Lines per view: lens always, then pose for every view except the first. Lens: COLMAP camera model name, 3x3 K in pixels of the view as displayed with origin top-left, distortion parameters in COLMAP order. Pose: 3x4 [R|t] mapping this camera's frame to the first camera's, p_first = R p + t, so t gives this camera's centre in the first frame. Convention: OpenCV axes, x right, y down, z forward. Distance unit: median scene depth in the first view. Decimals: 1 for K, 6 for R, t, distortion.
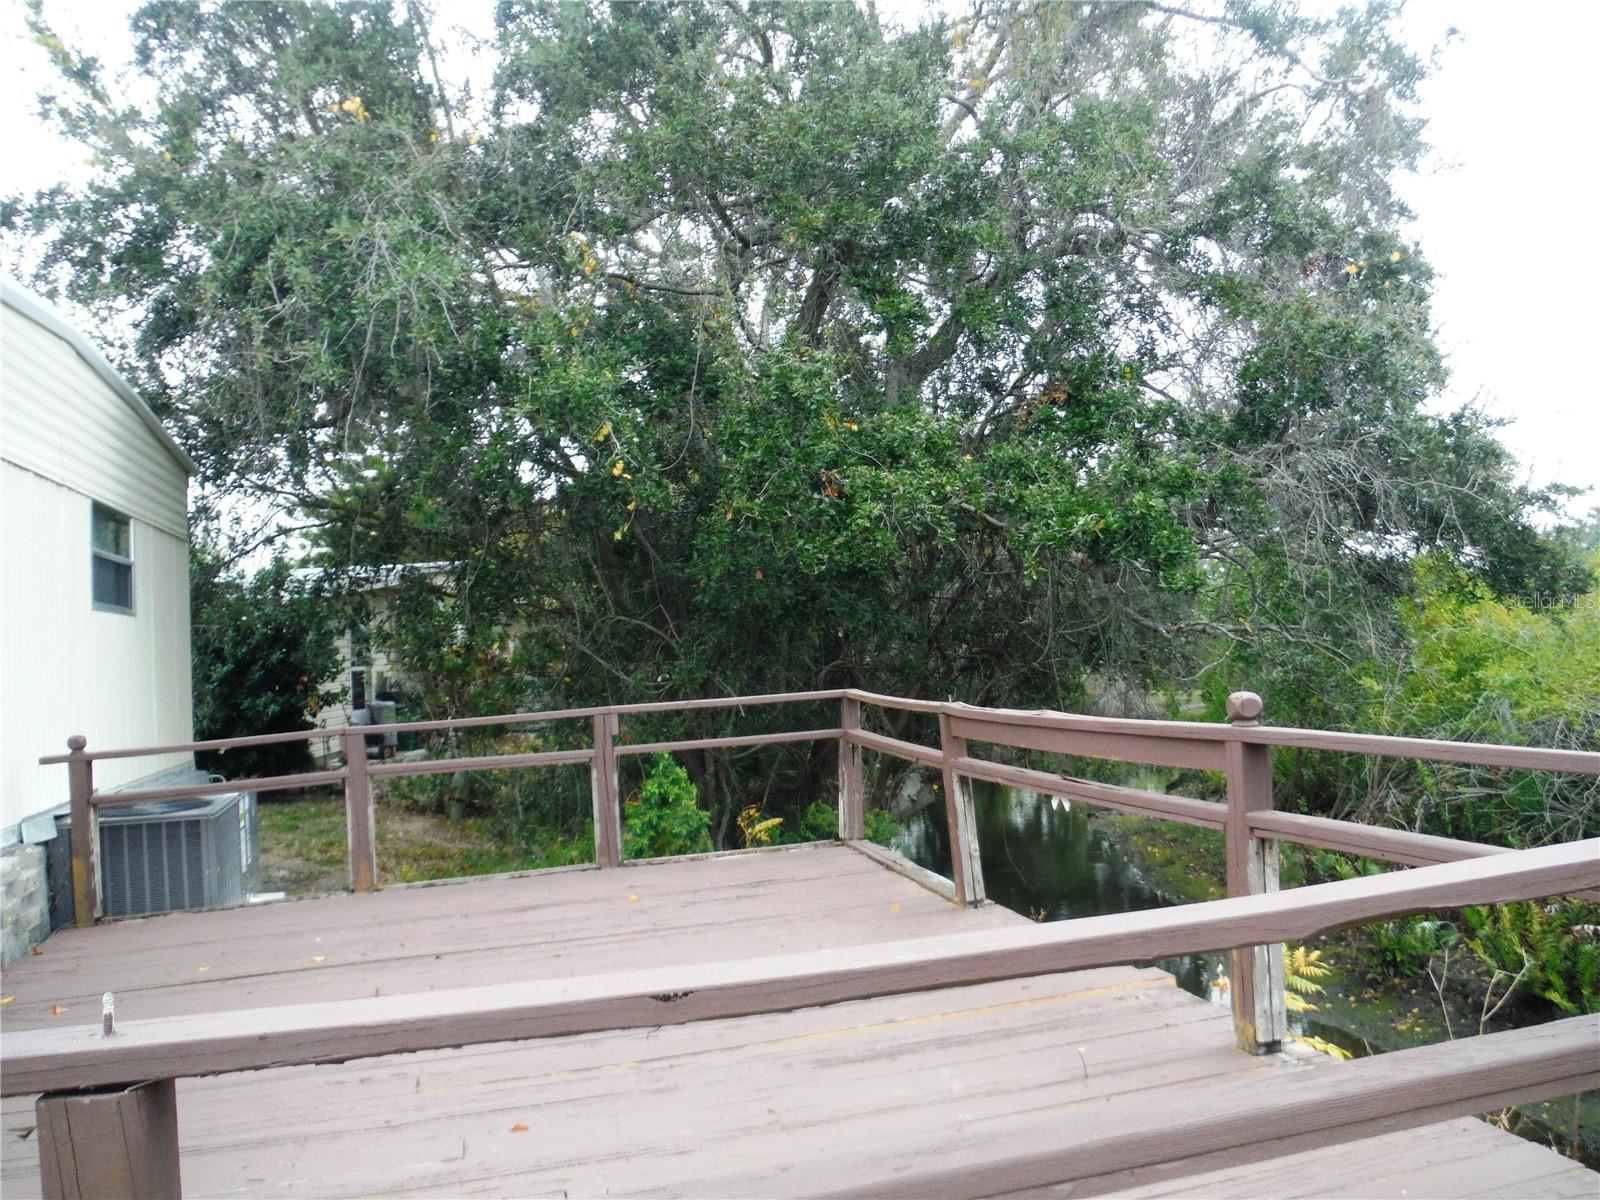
lens RADIAL K [[1313.0, 0, 795.2], [0, 1313.0, 600.8], [0, 0, 1]] dist [-0.079222, 0.030966]
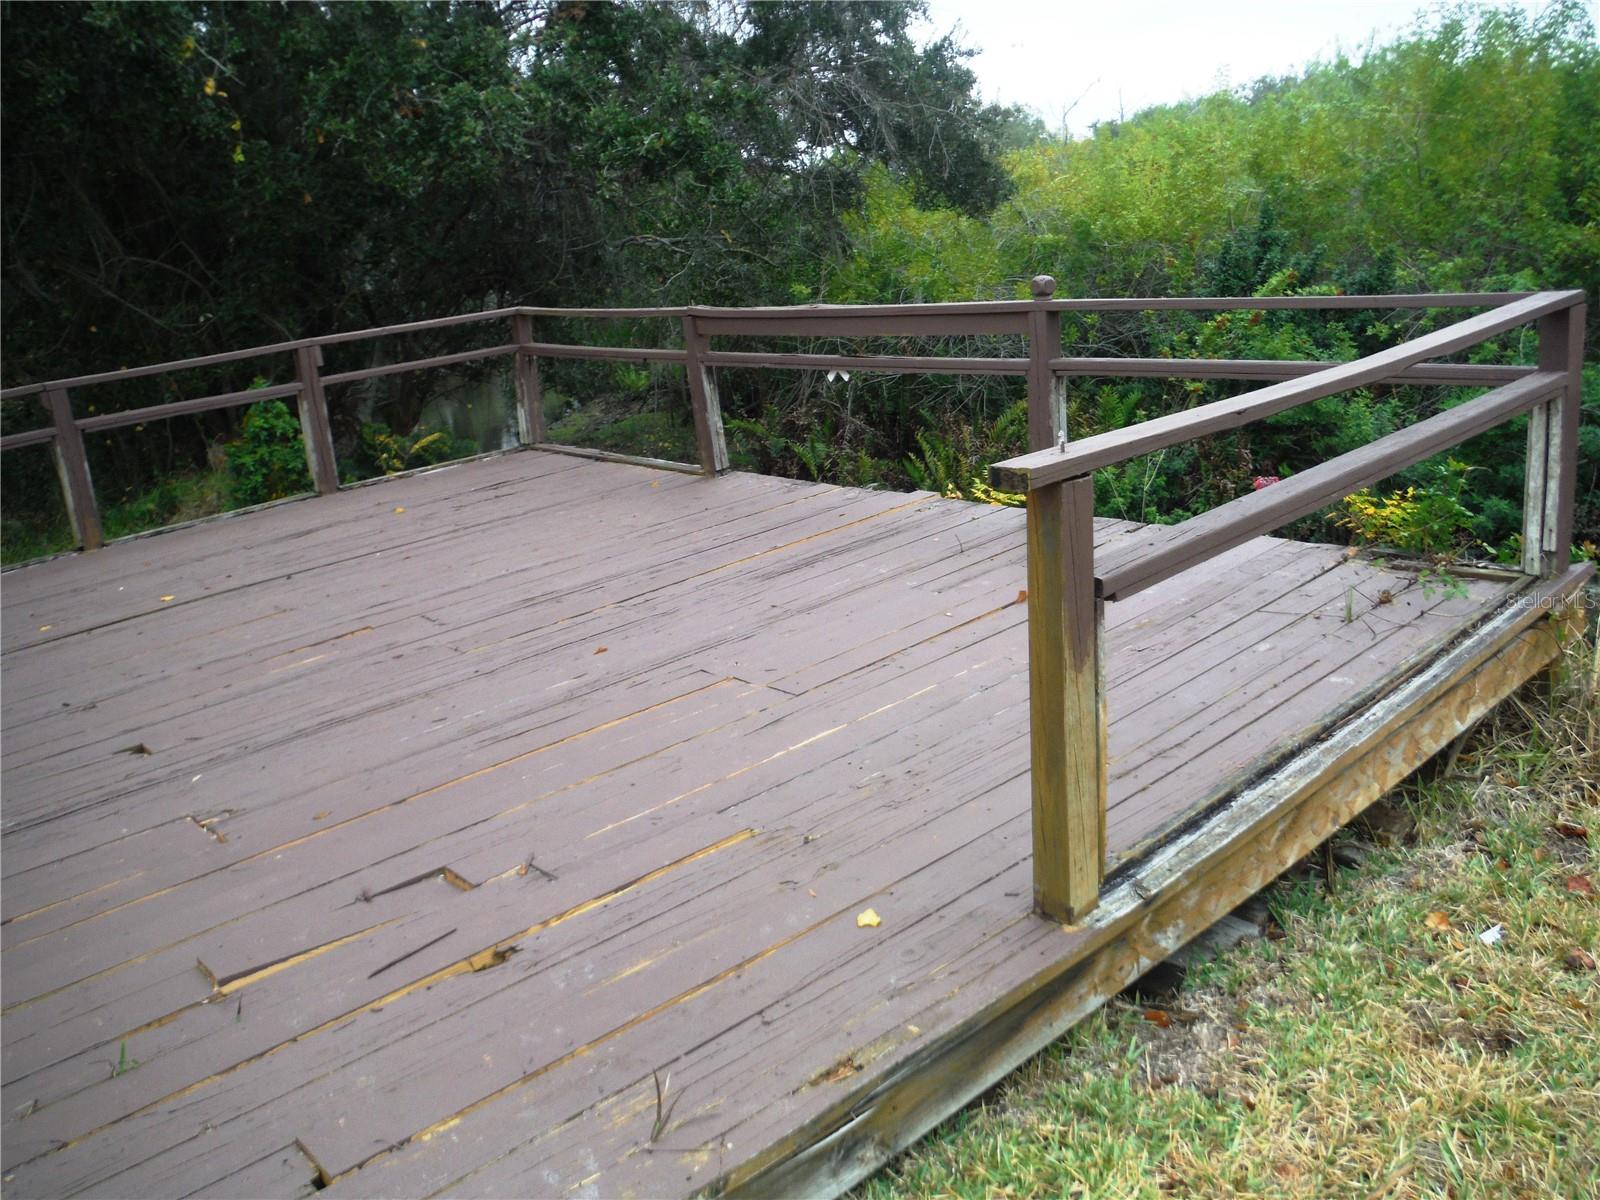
lens RADIAL K [[1313.0, 0, 794.4], [0, 1313.0, 585.4], [0, 0, 1]] dist [-0.079222, 0.030966]
pose [[0.885355, -0.151322, 0.439600, -0.377902], [0.026632, 0.960503, 0.276993, -0.004712], [-0.464152, -0.233529, 0.854416, -0.112555]]
